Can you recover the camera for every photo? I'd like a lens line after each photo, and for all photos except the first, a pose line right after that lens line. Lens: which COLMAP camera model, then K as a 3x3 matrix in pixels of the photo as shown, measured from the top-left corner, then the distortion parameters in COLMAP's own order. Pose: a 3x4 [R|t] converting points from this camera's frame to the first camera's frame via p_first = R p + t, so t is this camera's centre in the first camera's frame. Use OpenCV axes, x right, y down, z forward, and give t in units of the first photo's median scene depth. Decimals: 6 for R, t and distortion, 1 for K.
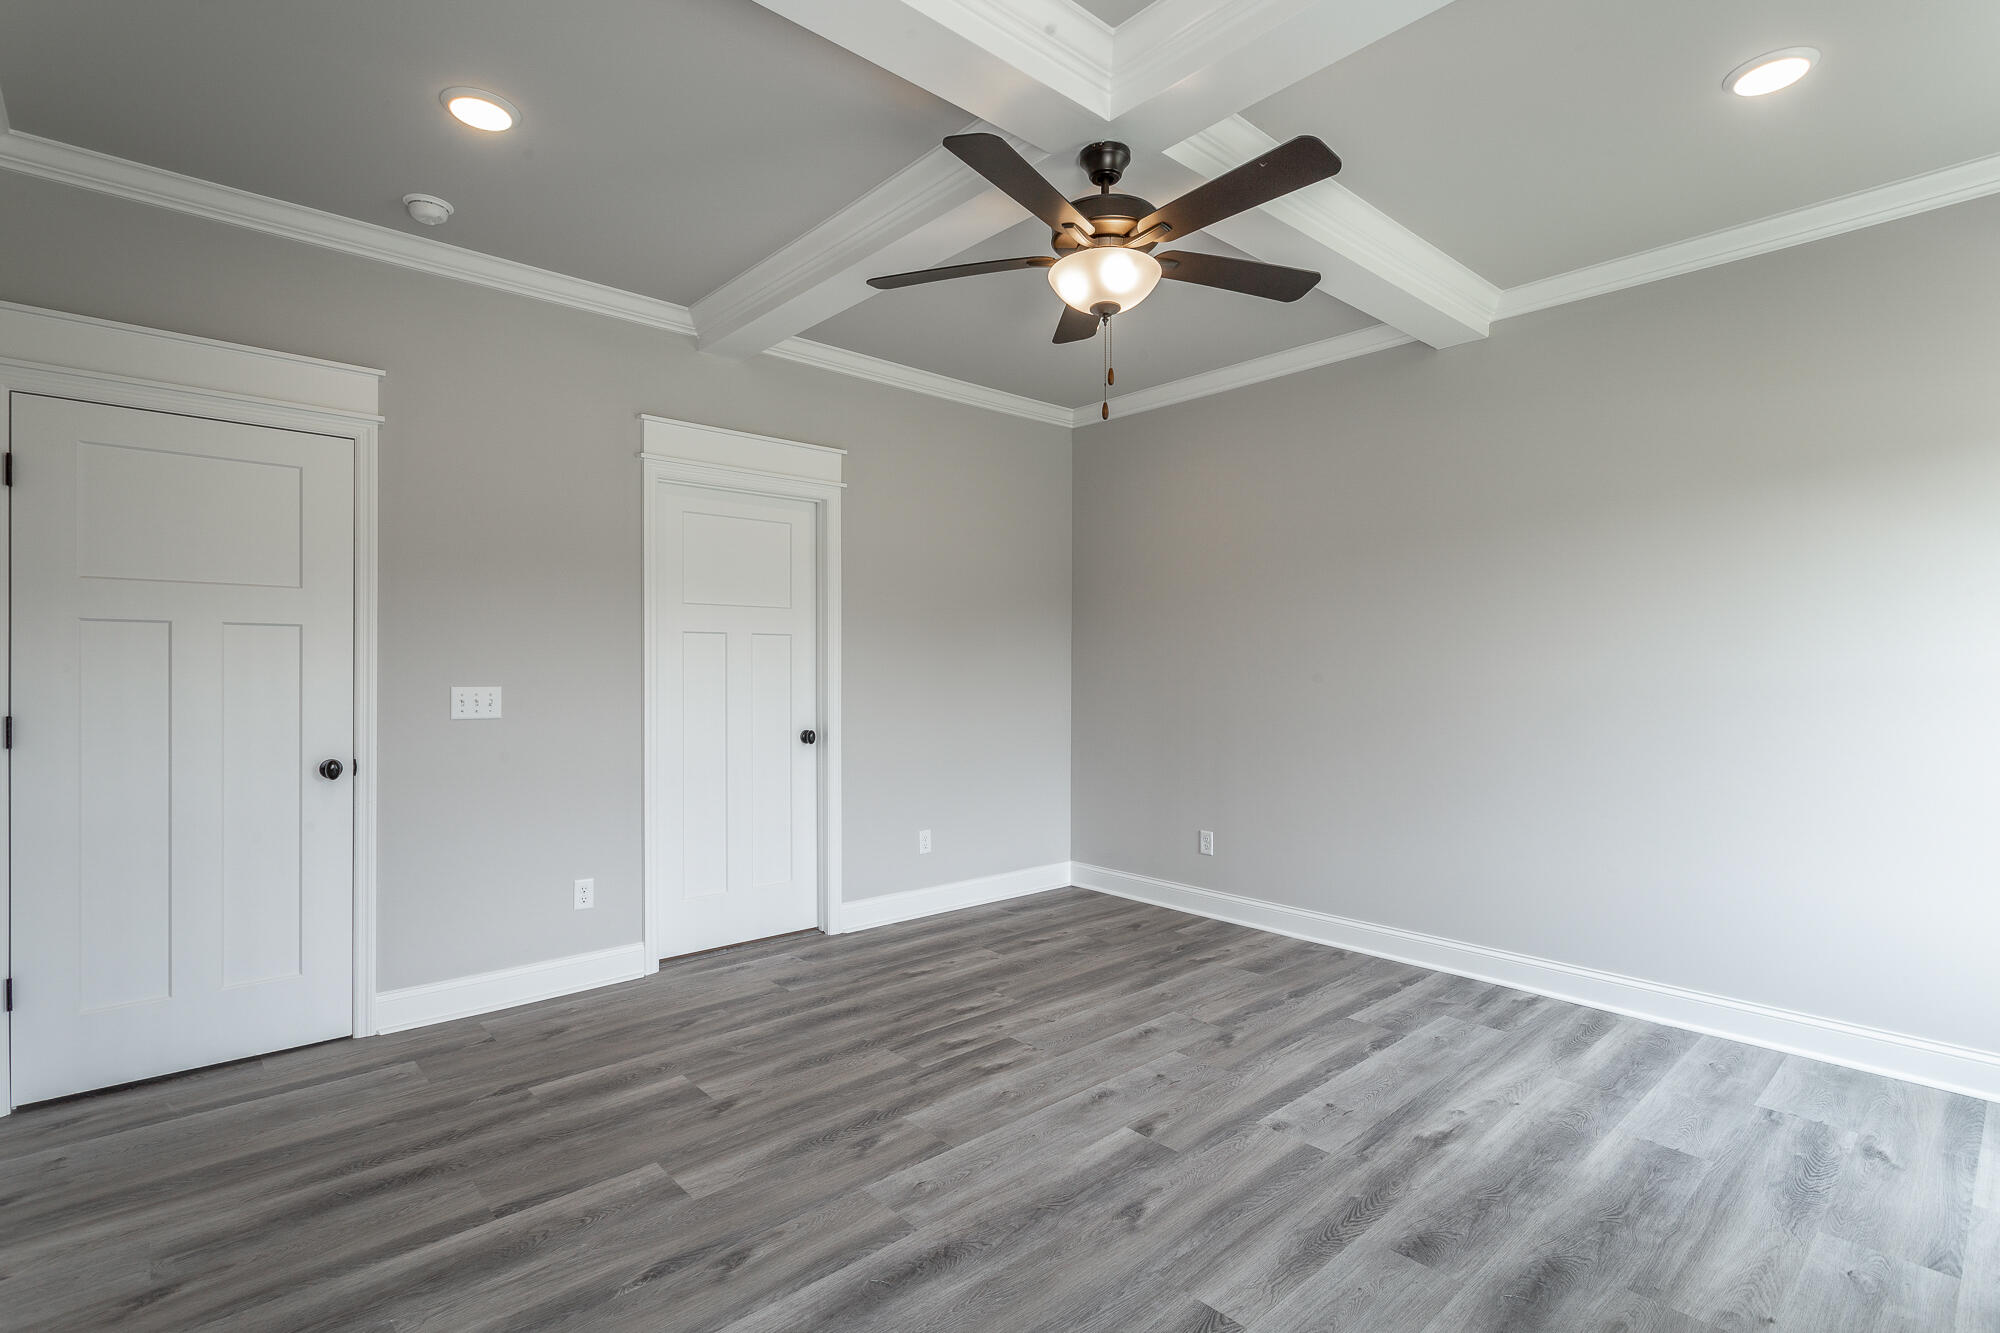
lens RADIAL K [[948.9, 0, 1006.6], [0, 948.9, 656.4], [0, 0, 1]] dist [0.001563, 0.000585]
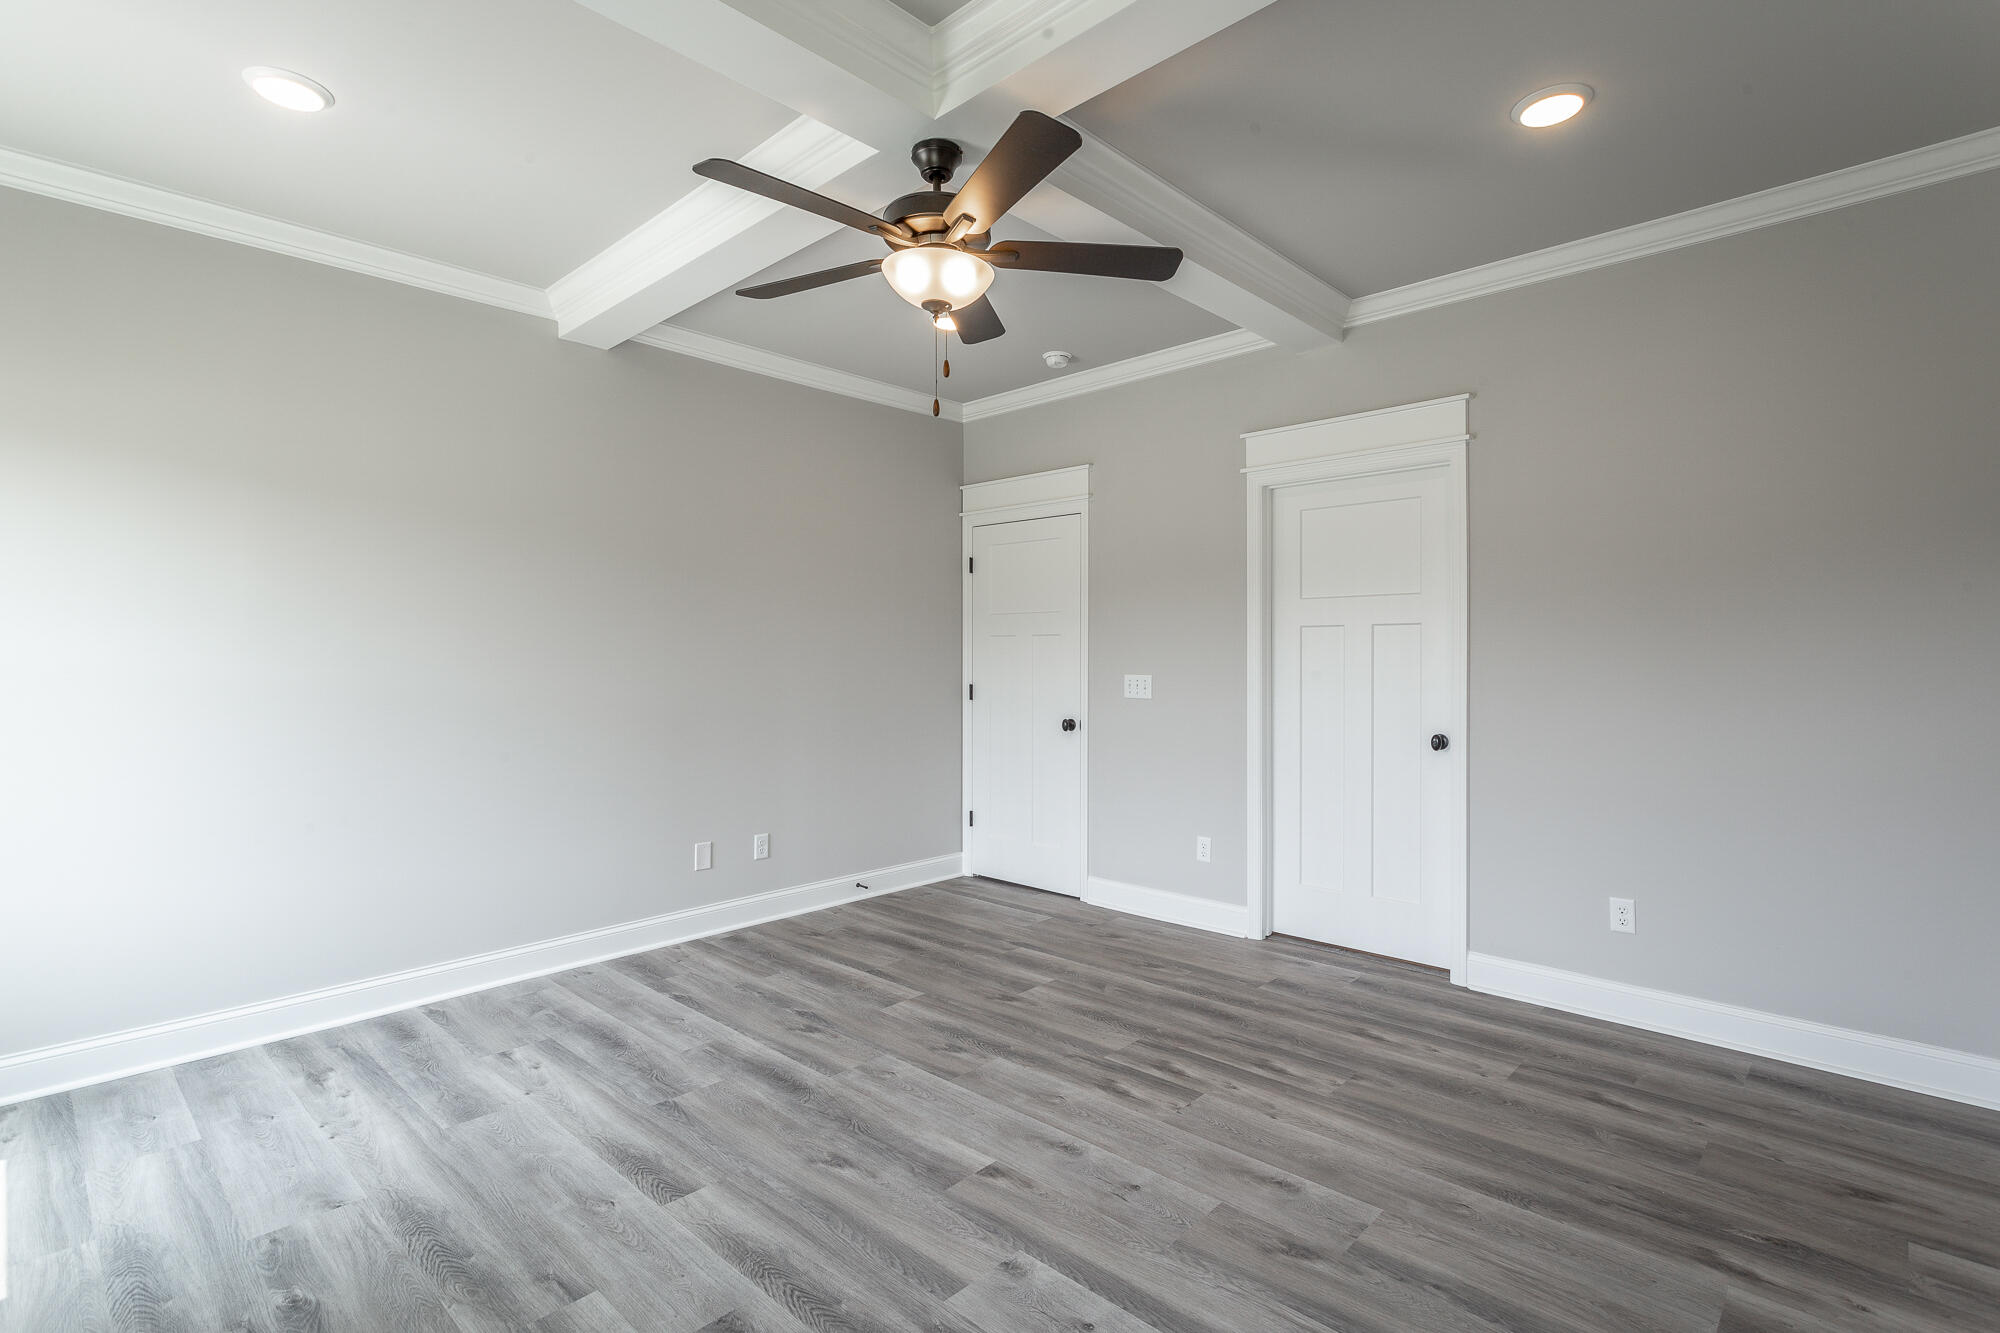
lens RADIAL K [[948.9, 0, 1006.6], [0, 948.9, 656.4], [0, 0, 1]] dist [0.001563, 0.000585]
pose [[0.080917, -0.002121, -0.996719, 0.846507], [0.013141, 0.999913, -0.001061, 0.005134], [0.996634, -0.013012, 0.080938, 0.761019]]
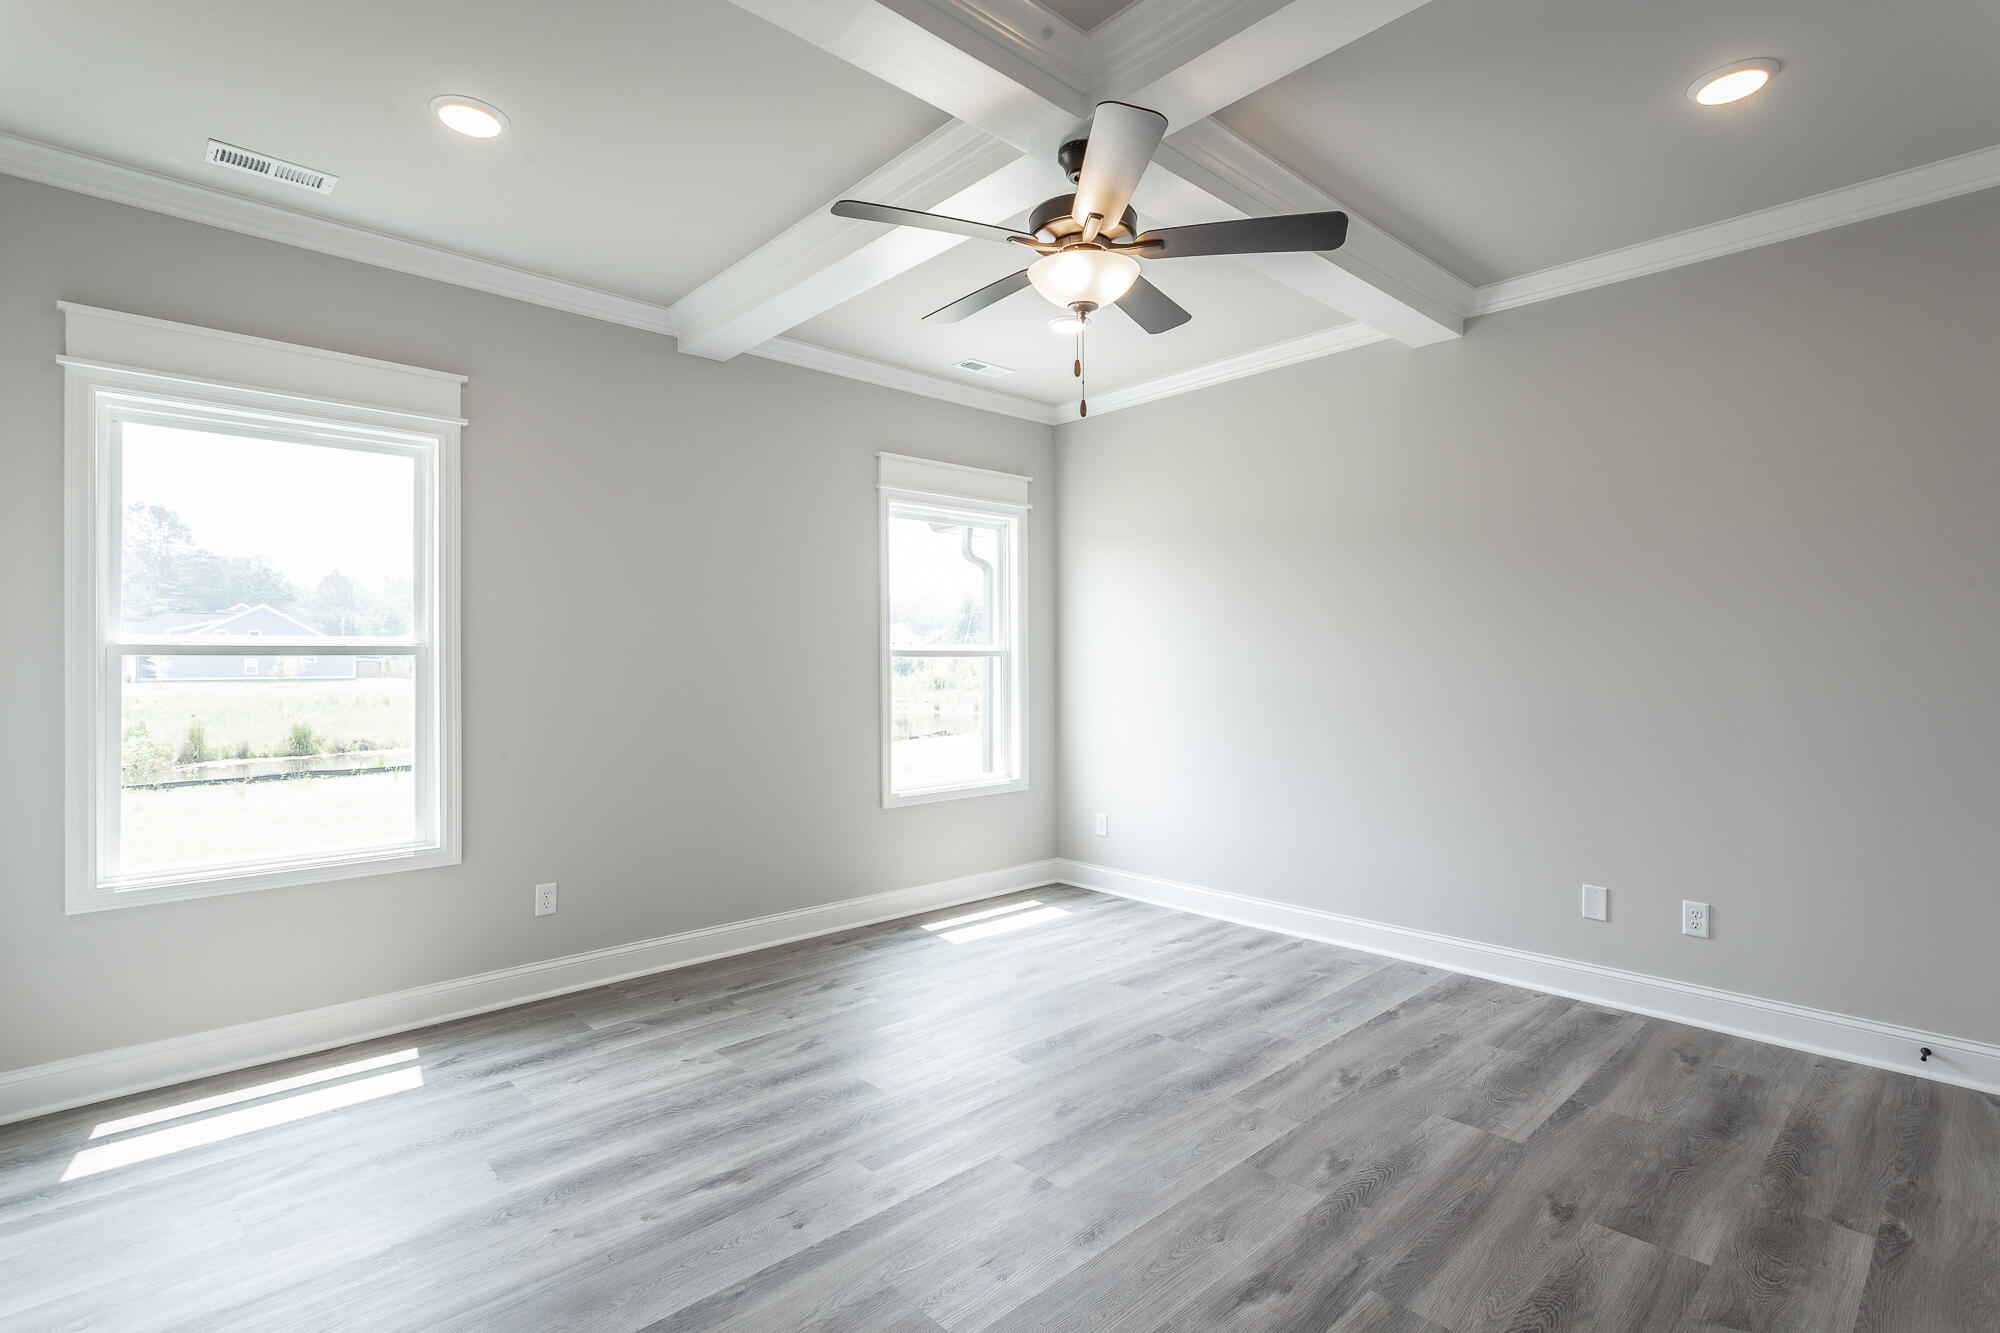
lens RADIAL K [[948.9, 0, 1006.6], [0, 948.9, 656.4], [0, 0, 1]] dist [0.001563, 0.000585]
pose [[-0.999856, 0.003637, -0.016605, 0.153930], [0.003913, 0.999855, -0.016576, 0.014505], [0.016542, -0.016639, -0.999725, 1.523793]]
